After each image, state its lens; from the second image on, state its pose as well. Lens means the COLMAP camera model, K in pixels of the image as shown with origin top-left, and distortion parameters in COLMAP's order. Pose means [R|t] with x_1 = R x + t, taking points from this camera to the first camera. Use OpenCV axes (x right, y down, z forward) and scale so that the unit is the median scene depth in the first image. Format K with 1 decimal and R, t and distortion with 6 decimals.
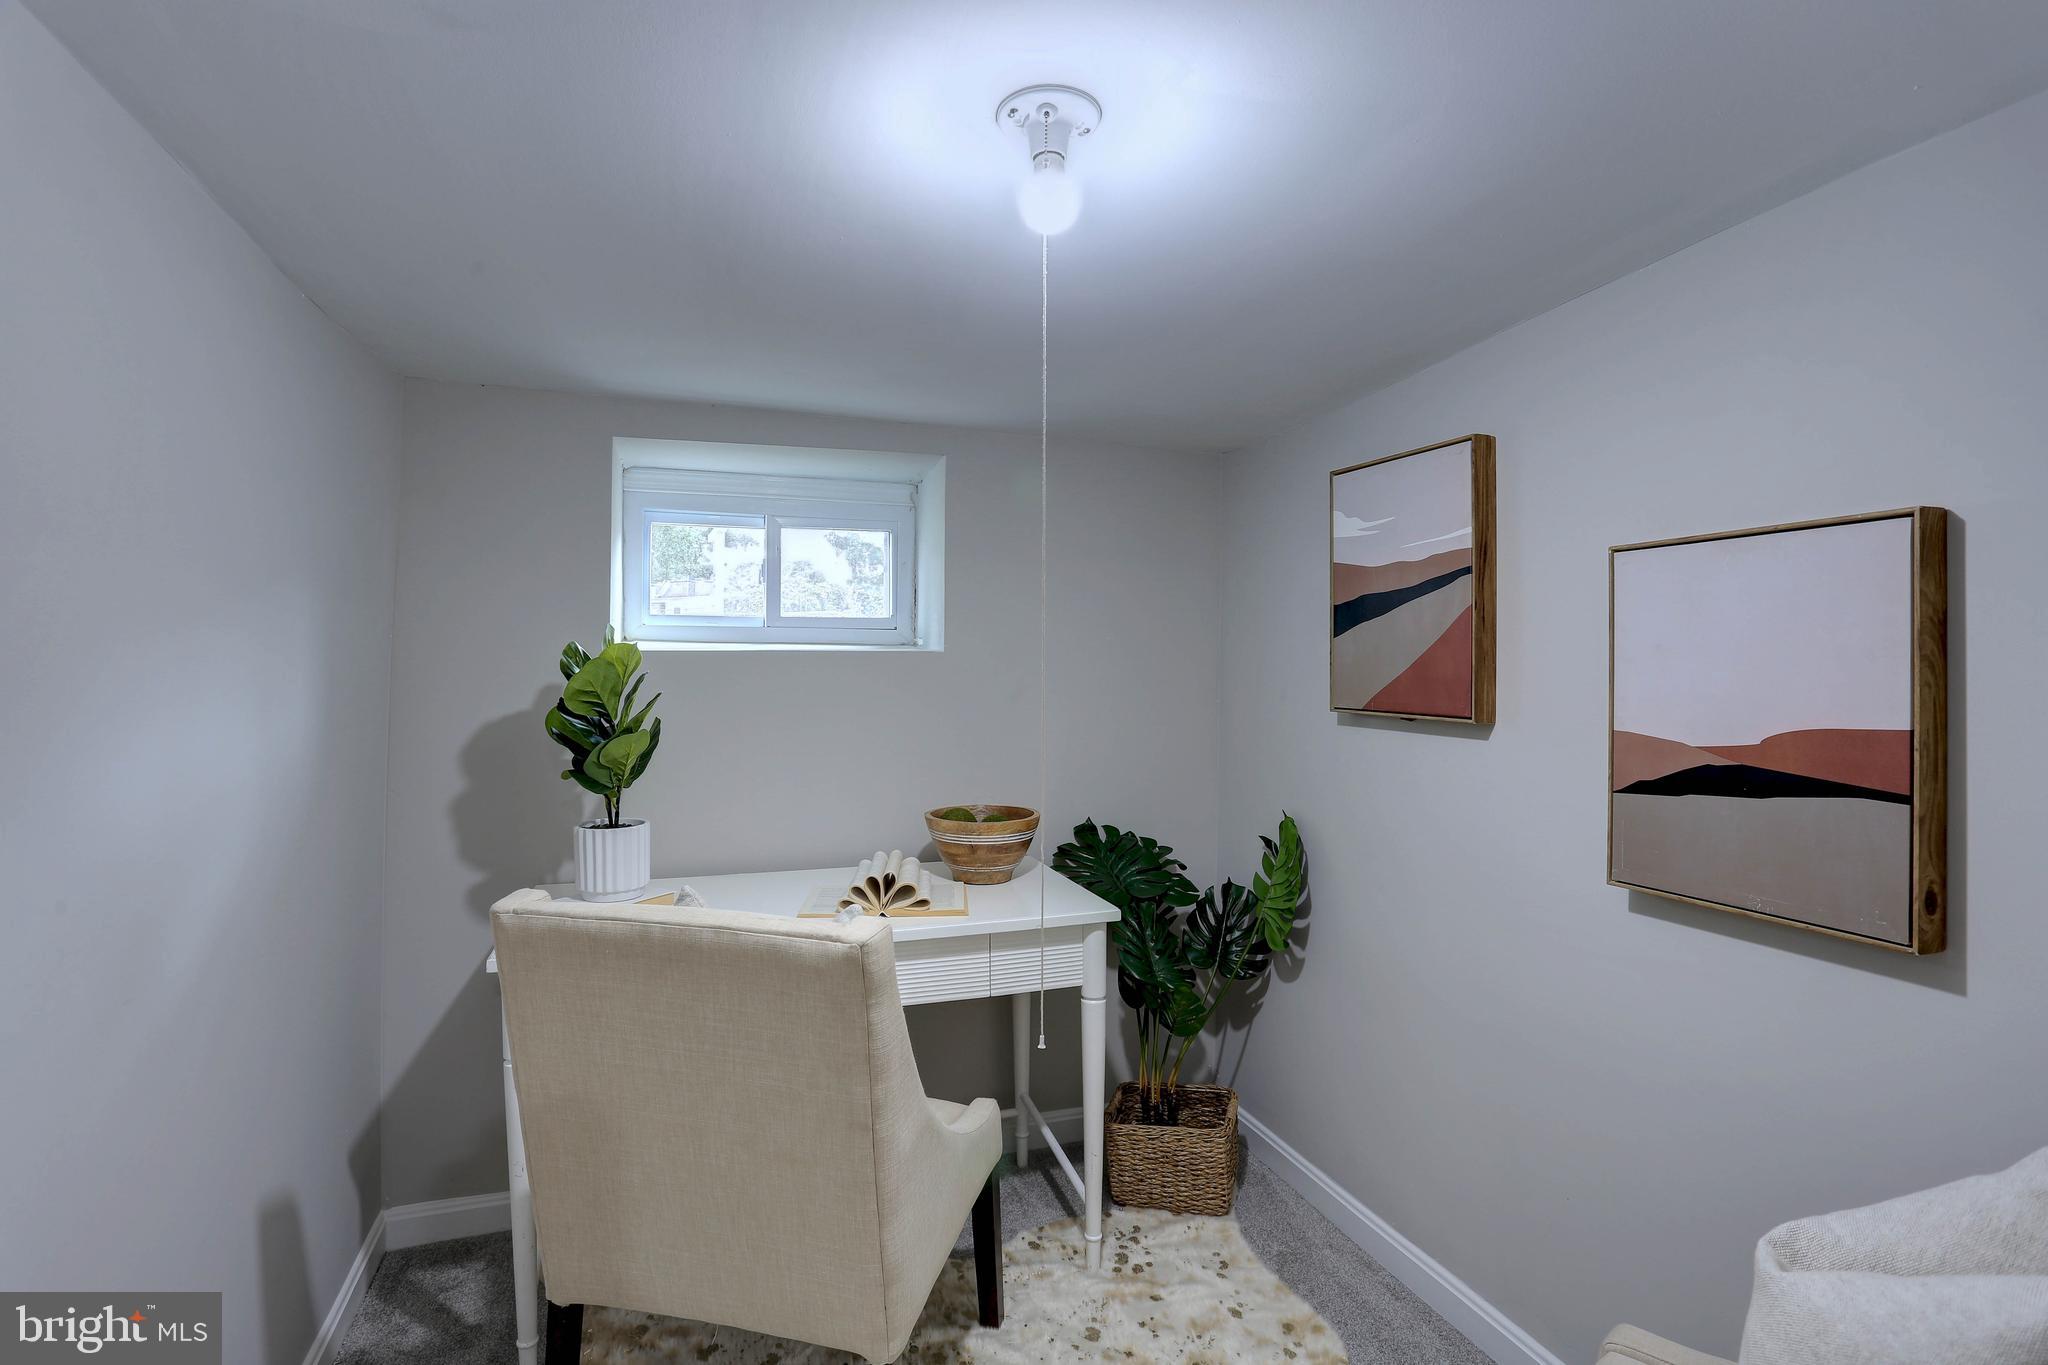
lens RADIAL K [[997.8, 0, 1020.7], [0, 997.8, 677.7], [0, 0, 1]] dist [-0.037305, 0.009569]
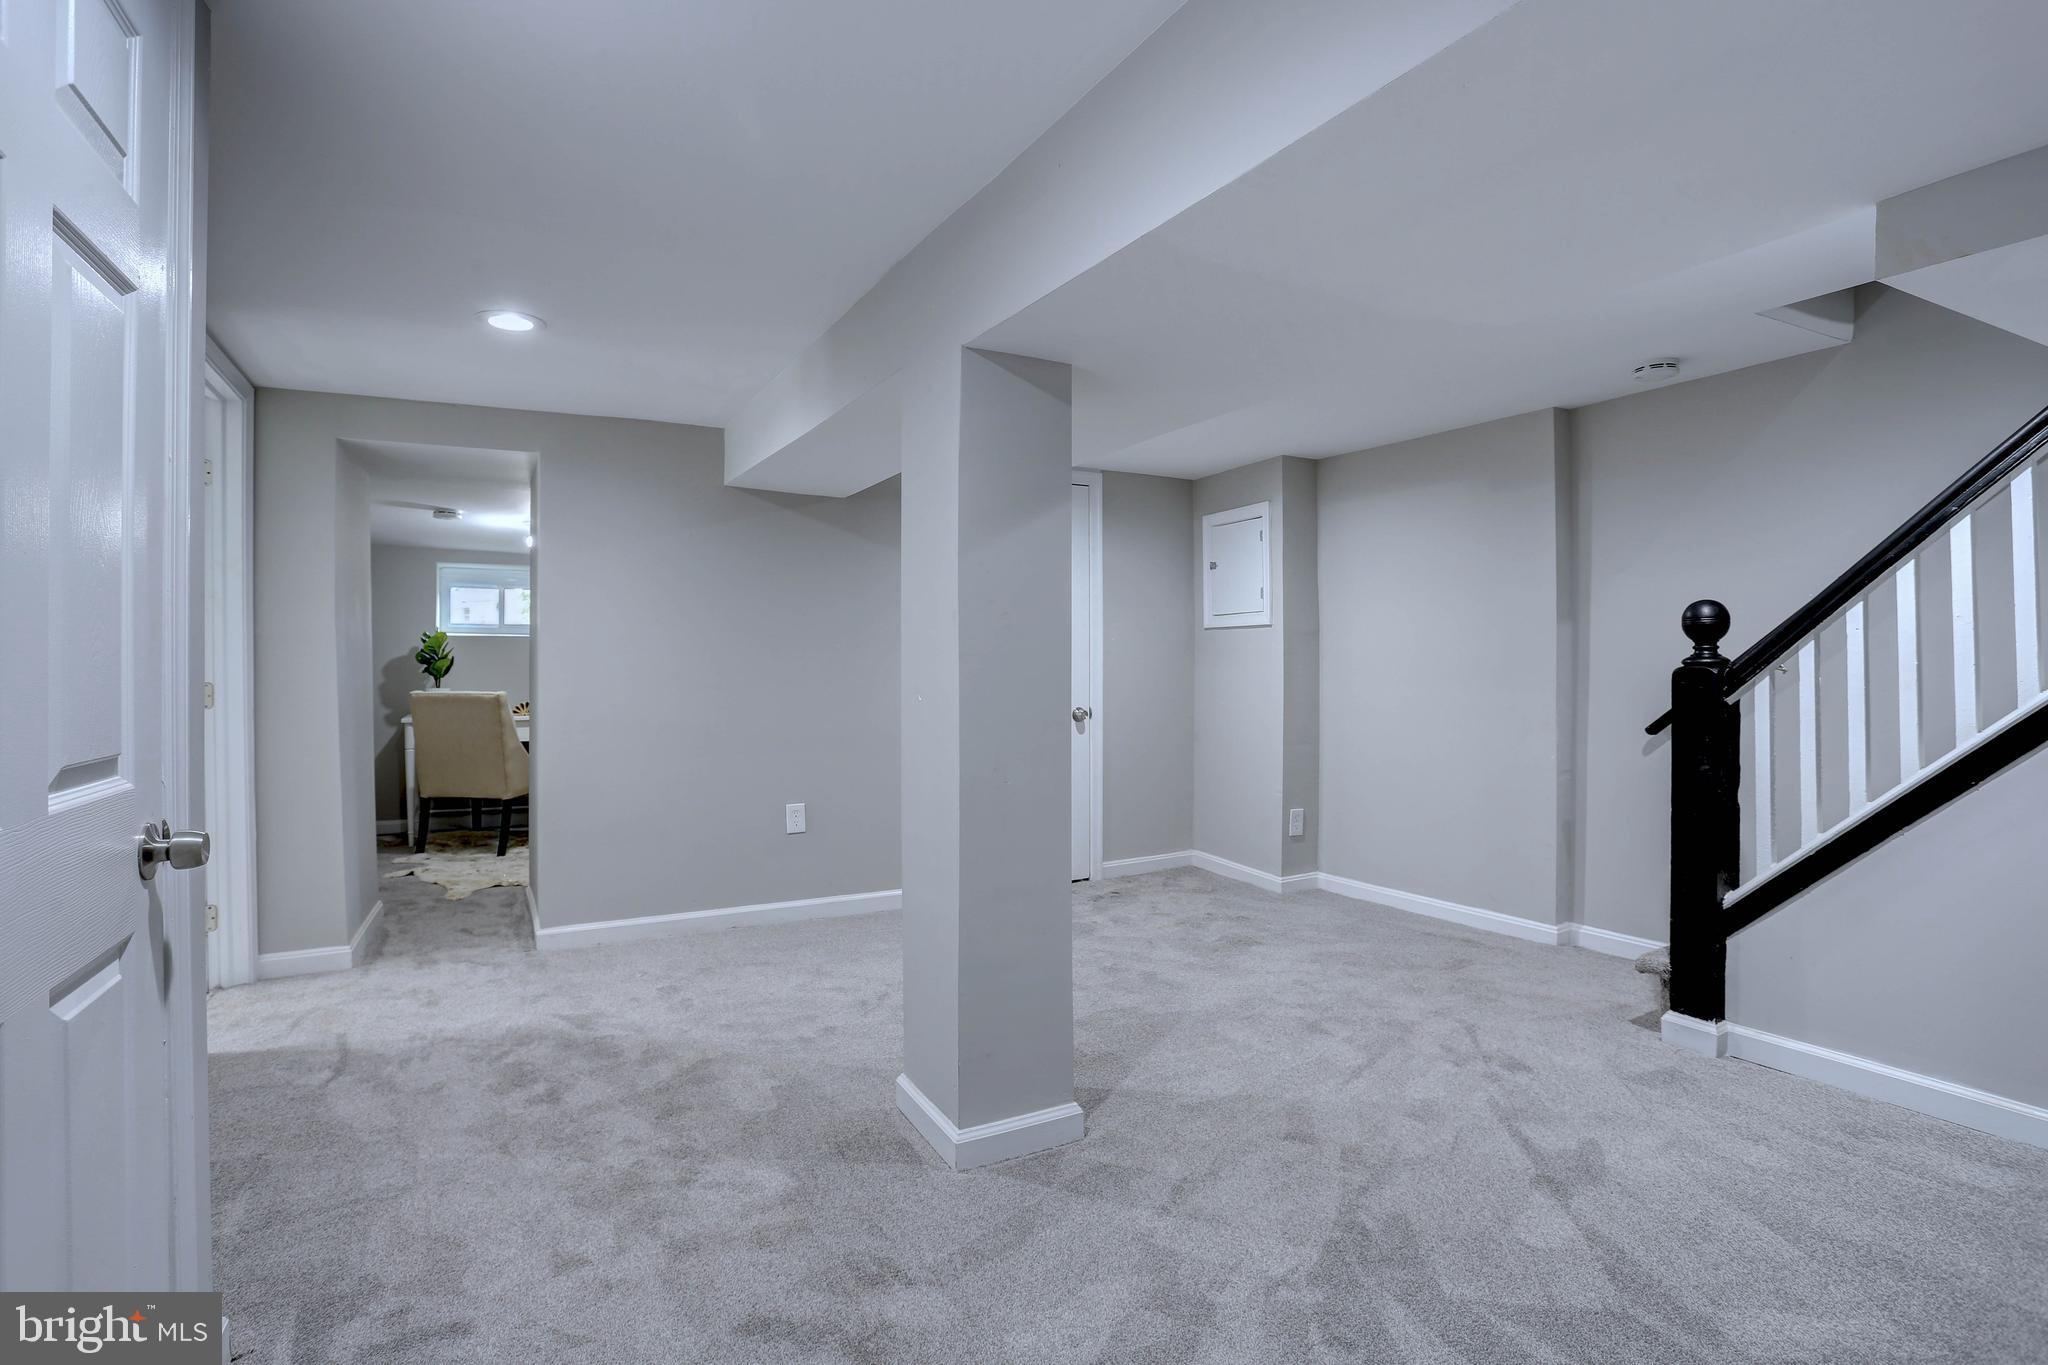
lens RADIAL K [[1031.1, 0, 1028.3], [0, 1031.1, 677.2], [0, 0, 1]] dist [-0.049560, 0.003760]
pose [[0.987645, -0.002399, 0.156688, 0.931925], [0.003743, 0.999959, -0.008280, 0.141398], [-0.156661, 0.008764, 0.987613, -2.463160]]
